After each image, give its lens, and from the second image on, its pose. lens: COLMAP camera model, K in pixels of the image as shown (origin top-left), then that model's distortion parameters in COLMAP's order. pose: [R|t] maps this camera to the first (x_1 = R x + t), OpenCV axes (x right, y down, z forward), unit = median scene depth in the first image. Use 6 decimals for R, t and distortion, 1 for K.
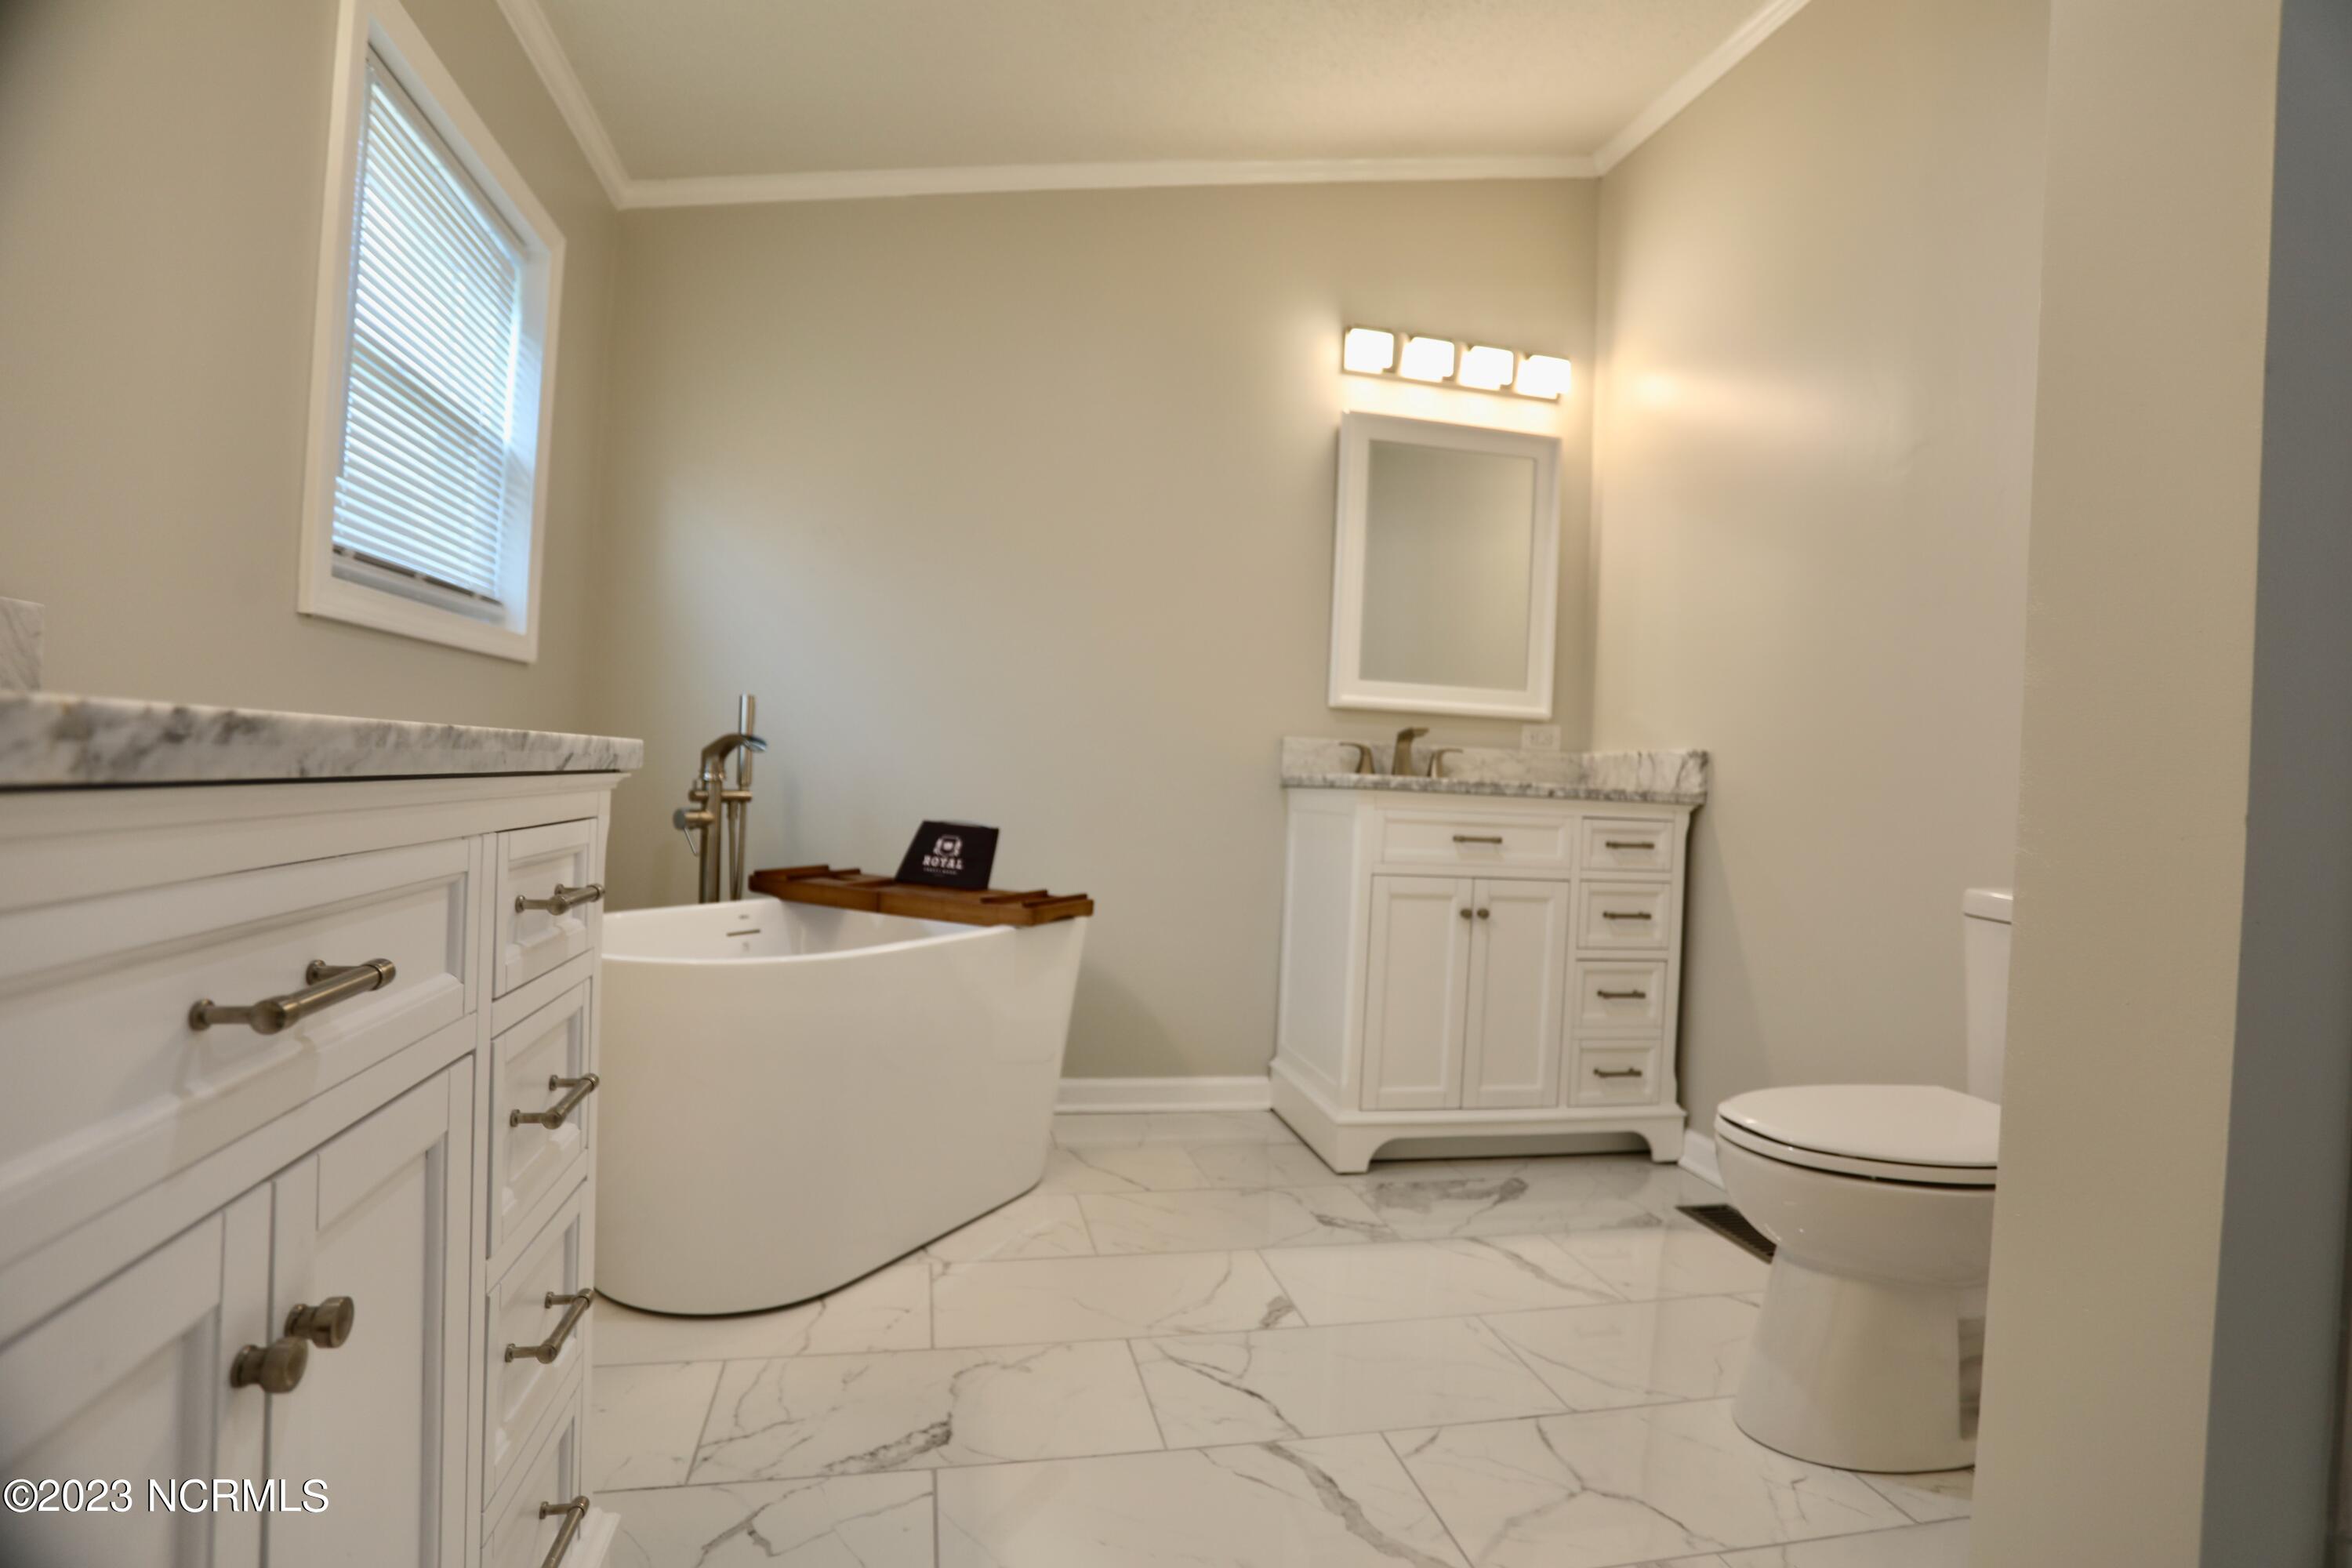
lens RADIAL K [[1142.0, 0, 1170.1], [0, 1142.0, 772.0], [0, 0, 1]] dist [-0.069716, 0.025474]
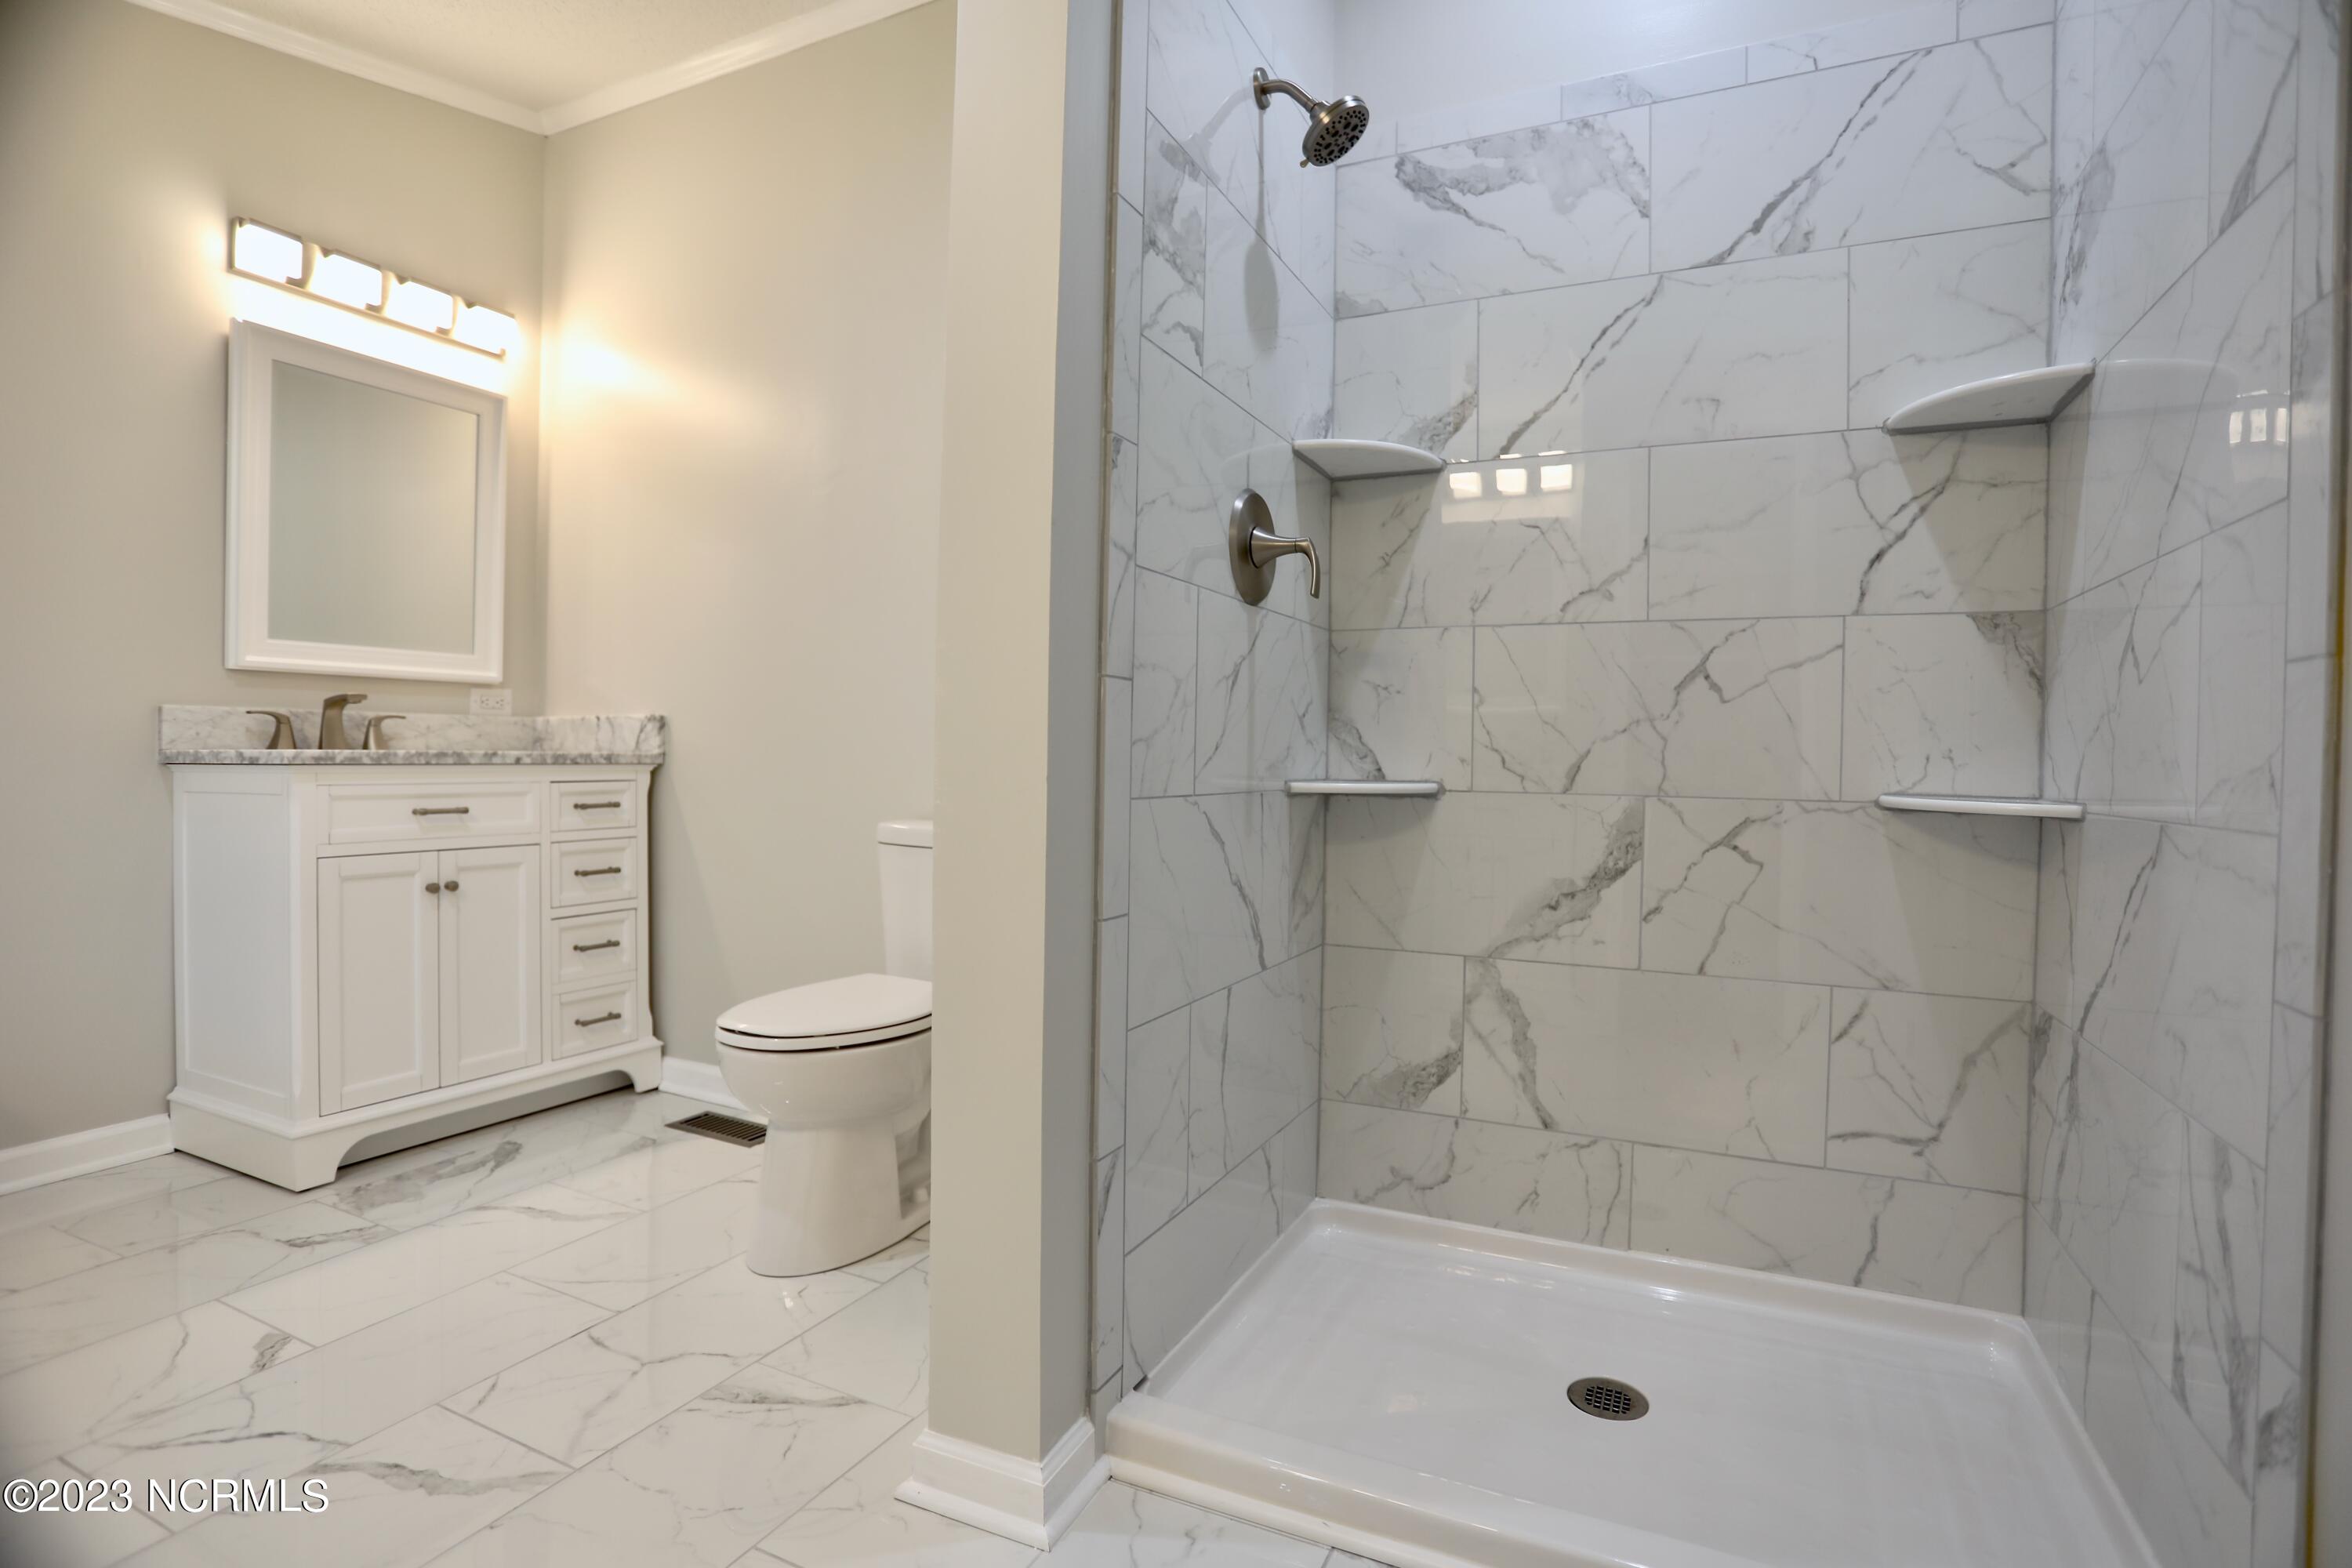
lens RADIAL K [[1142.0, 0, 1185.5], [0, 1142.0, 773.3], [0, 0, 1]] dist [-0.069716, 0.025474]
pose [[0.606947, -0.052907, 0.792979, -0.098021], [0.012837, 0.998304, 0.056780, -0.019473], [-0.794638, -0.024283, 0.606597, -0.084555]]
